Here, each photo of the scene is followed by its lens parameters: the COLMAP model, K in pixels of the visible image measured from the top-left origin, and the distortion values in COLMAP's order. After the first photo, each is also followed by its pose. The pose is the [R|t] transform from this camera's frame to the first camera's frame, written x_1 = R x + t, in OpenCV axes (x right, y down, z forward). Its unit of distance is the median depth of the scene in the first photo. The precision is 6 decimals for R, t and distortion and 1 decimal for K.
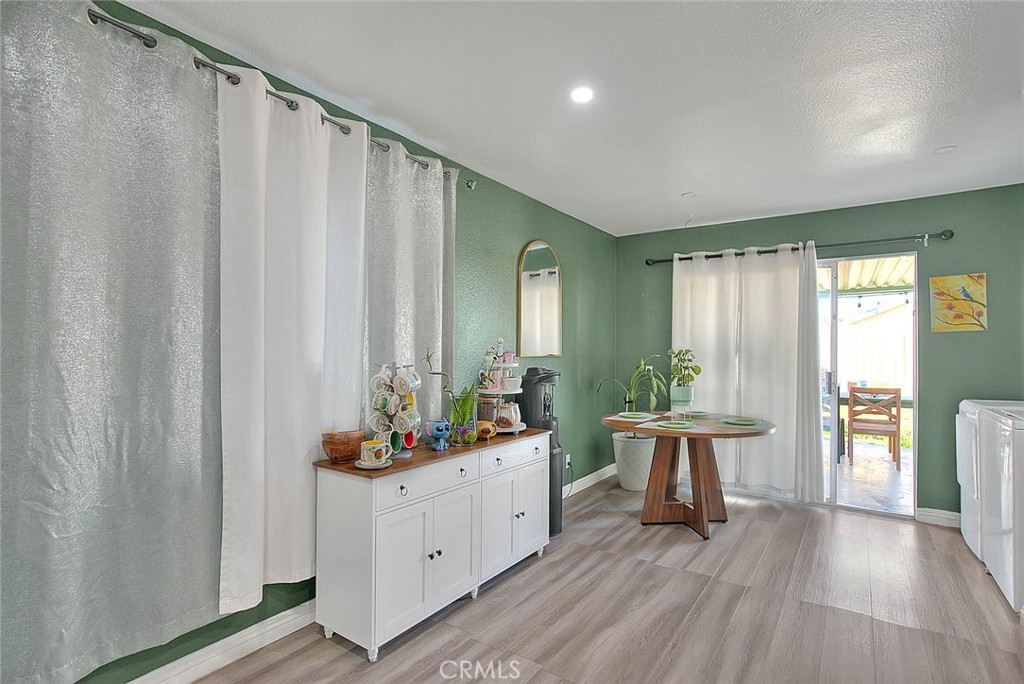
lens RADIAL K [[498.5, 0, 510.9], [0, 498.5, 345.4], [0, 0, 1]] dist [-0.000934, -0.000320]
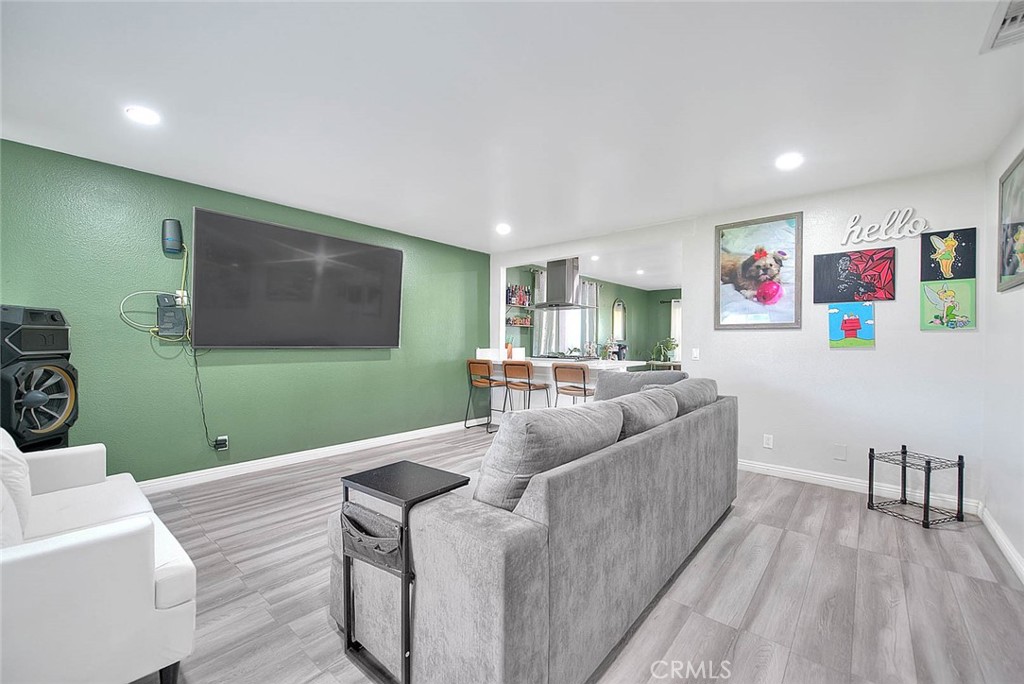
lens RADIAL K [[415.3, 0, 512.0], [0, 415.3, 342.0], [0, 0, 1]] dist [-0.000759, -0.000183]
pose [[0.995122, 0.001705, -0.098633, -0.340156], [-0.000163, 0.999878, 0.015633, -0.005837], [0.098647, -0.015540, 0.995001, -1.491463]]
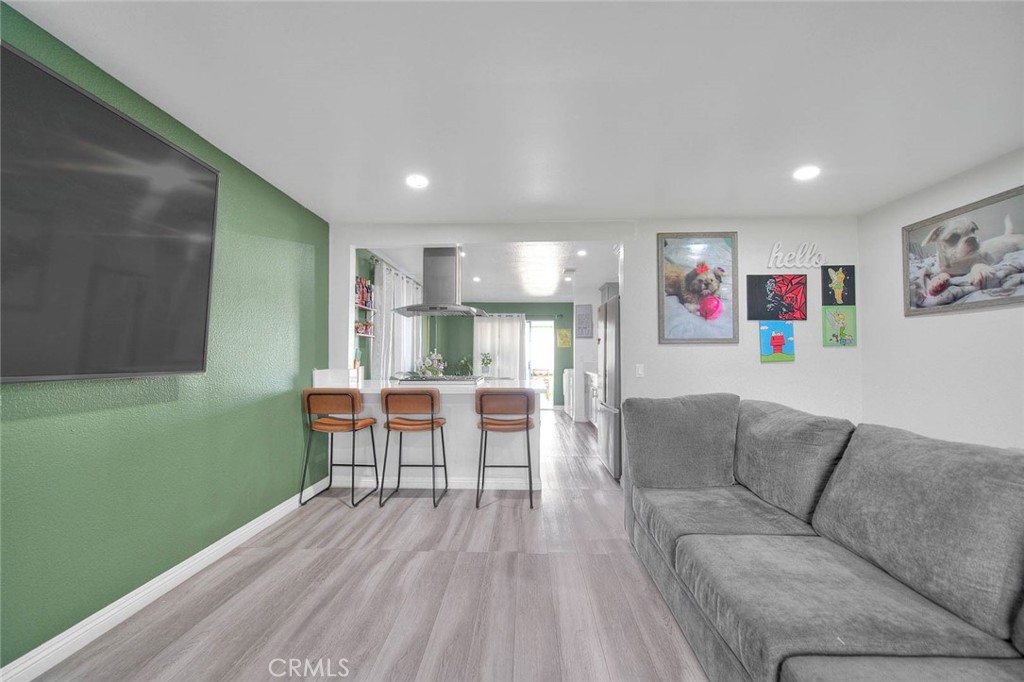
lens RADIAL K [[415.3, 0, 512.0], [0, 415.3, 341.0], [0, 0, 1]] dist [-0.000759, -0.000183]
pose [[0.839044, 0.016253, 0.543821, -0.781694], [-0.003858, 0.999706, -0.023925, -0.002660], [-0.544050, 0.017976, 0.838860, -0.993247]]
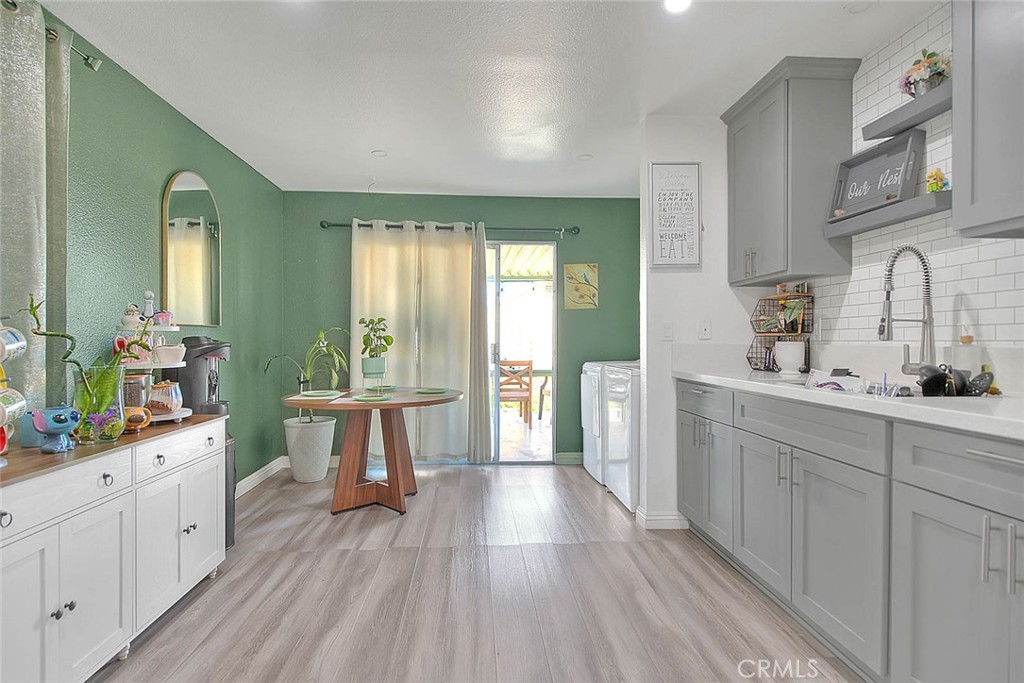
lens RADIAL K [[529.9, 0, 513.3], [0, 529.9, 342.6], [0, 0, 1]] dist [0.000121, -0.000431]
pose [[0.775605, -0.006579, 0.631184, -0.082219], [-0.003400, 0.999888, 0.014600, 0.038928], [-0.631209, -0.013470, 0.775496, 0.068593]]
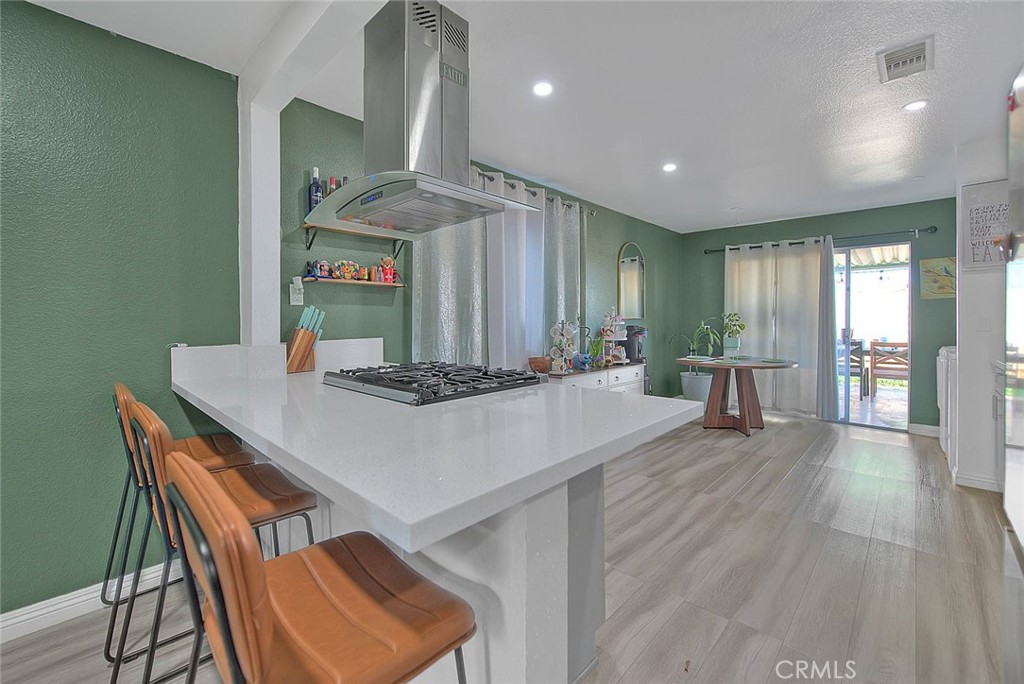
lens RADIAL K [[426.3, 0, 510.2], [0, 426.3, 321.3], [0, 0, 1]] dist [-0.000471, -0.000140]
pose [[0.988241, -0.007067, -0.152740, -0.121435], [0.009422, 0.999847, 0.014704, 0.007928], [0.152613, -0.015970, 0.988157, -0.376954]]
